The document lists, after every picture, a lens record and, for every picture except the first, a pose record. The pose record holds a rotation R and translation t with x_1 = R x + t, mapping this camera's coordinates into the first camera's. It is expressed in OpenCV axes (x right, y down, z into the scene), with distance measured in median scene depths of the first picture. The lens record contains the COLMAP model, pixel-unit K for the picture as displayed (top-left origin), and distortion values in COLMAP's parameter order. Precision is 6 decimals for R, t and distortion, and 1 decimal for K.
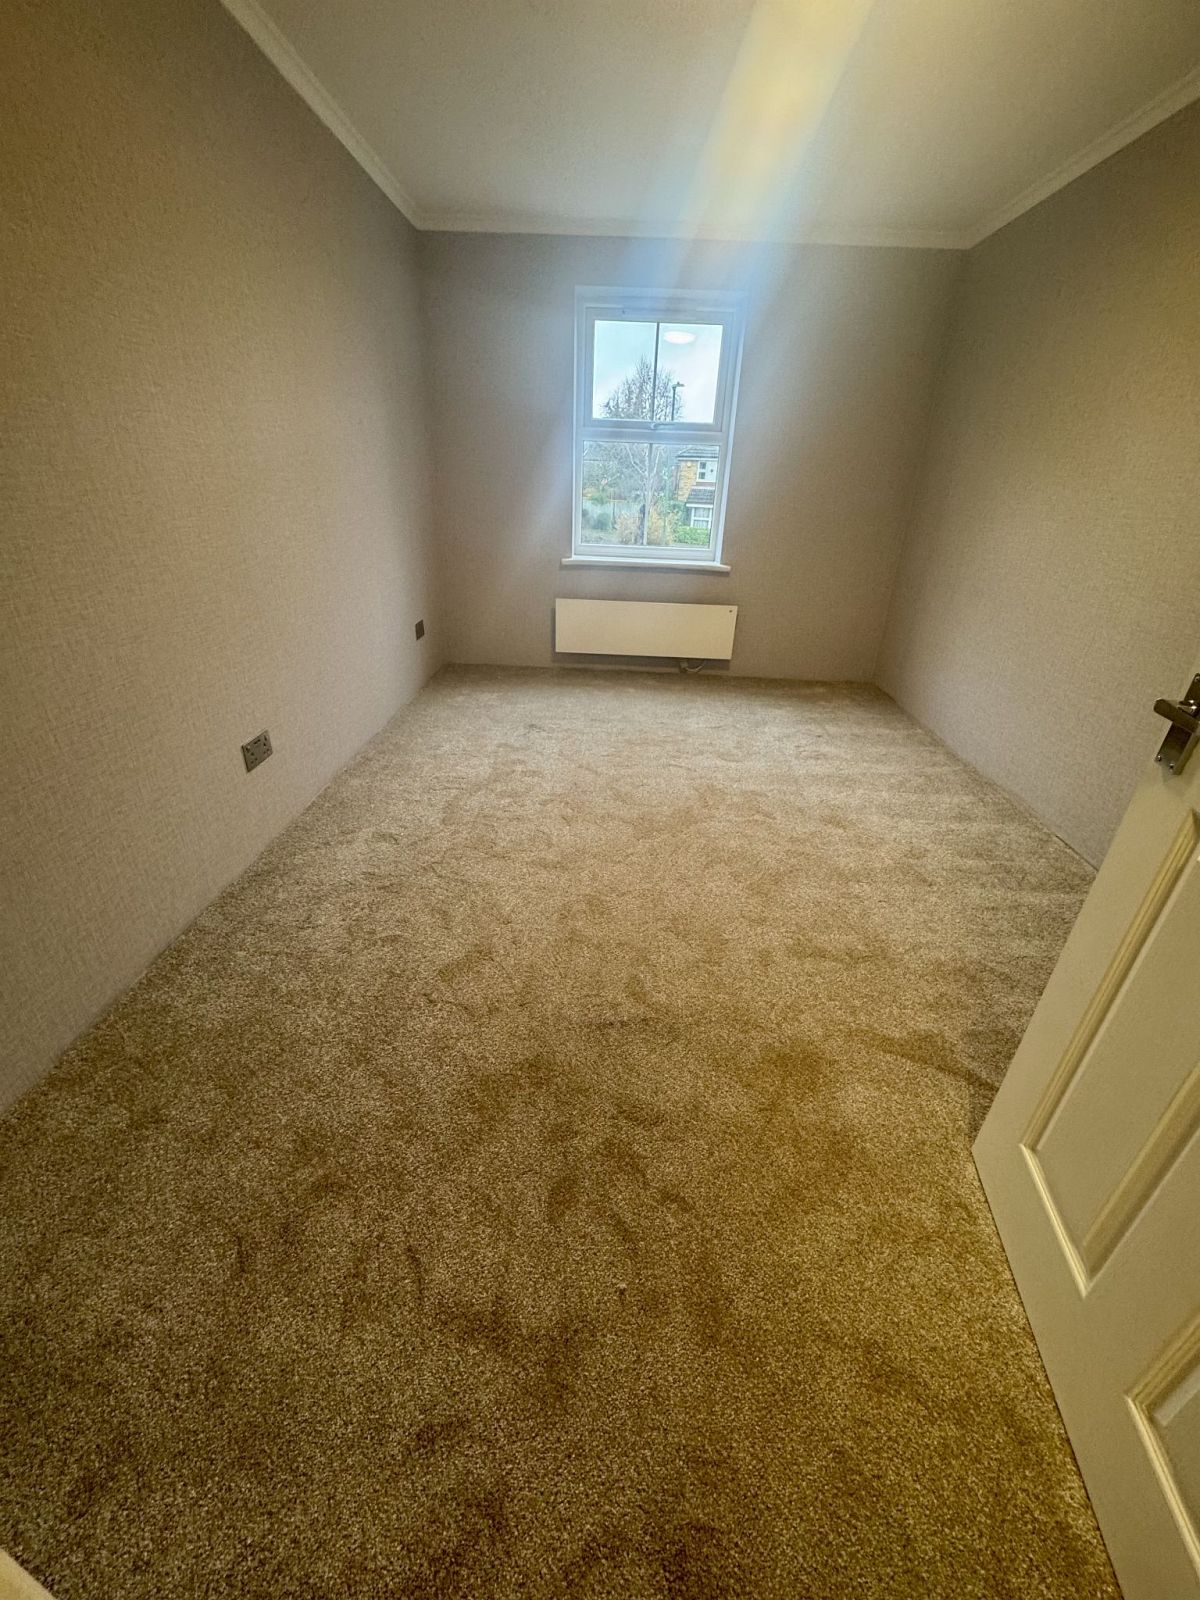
lens RADIAL K [[643.4, 0, 596.4], [0, 643.4, 776.4], [0, 0, 1]] dist [-0.012167, 0.001816]
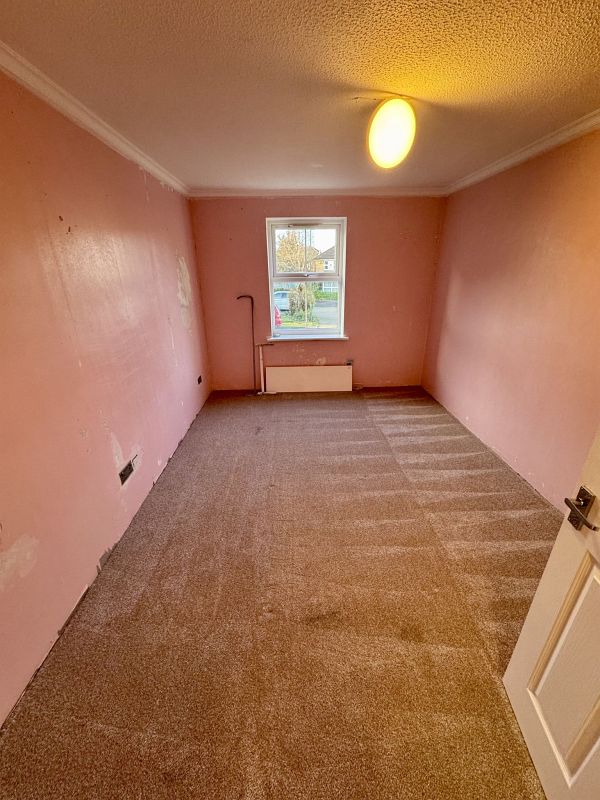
lens RADIAL K [[321.7, 0, 298.7], [0, 321.7, 394.2], [0, 0, 1]] dist [-0.012167, 0.001816]
pose [[0.996753, -0.067360, 0.044106, -0.038145], [0.070874, 0.993971, -0.083652, -0.262083], [-0.038205, 0.086506, 0.995518, -0.055432]]
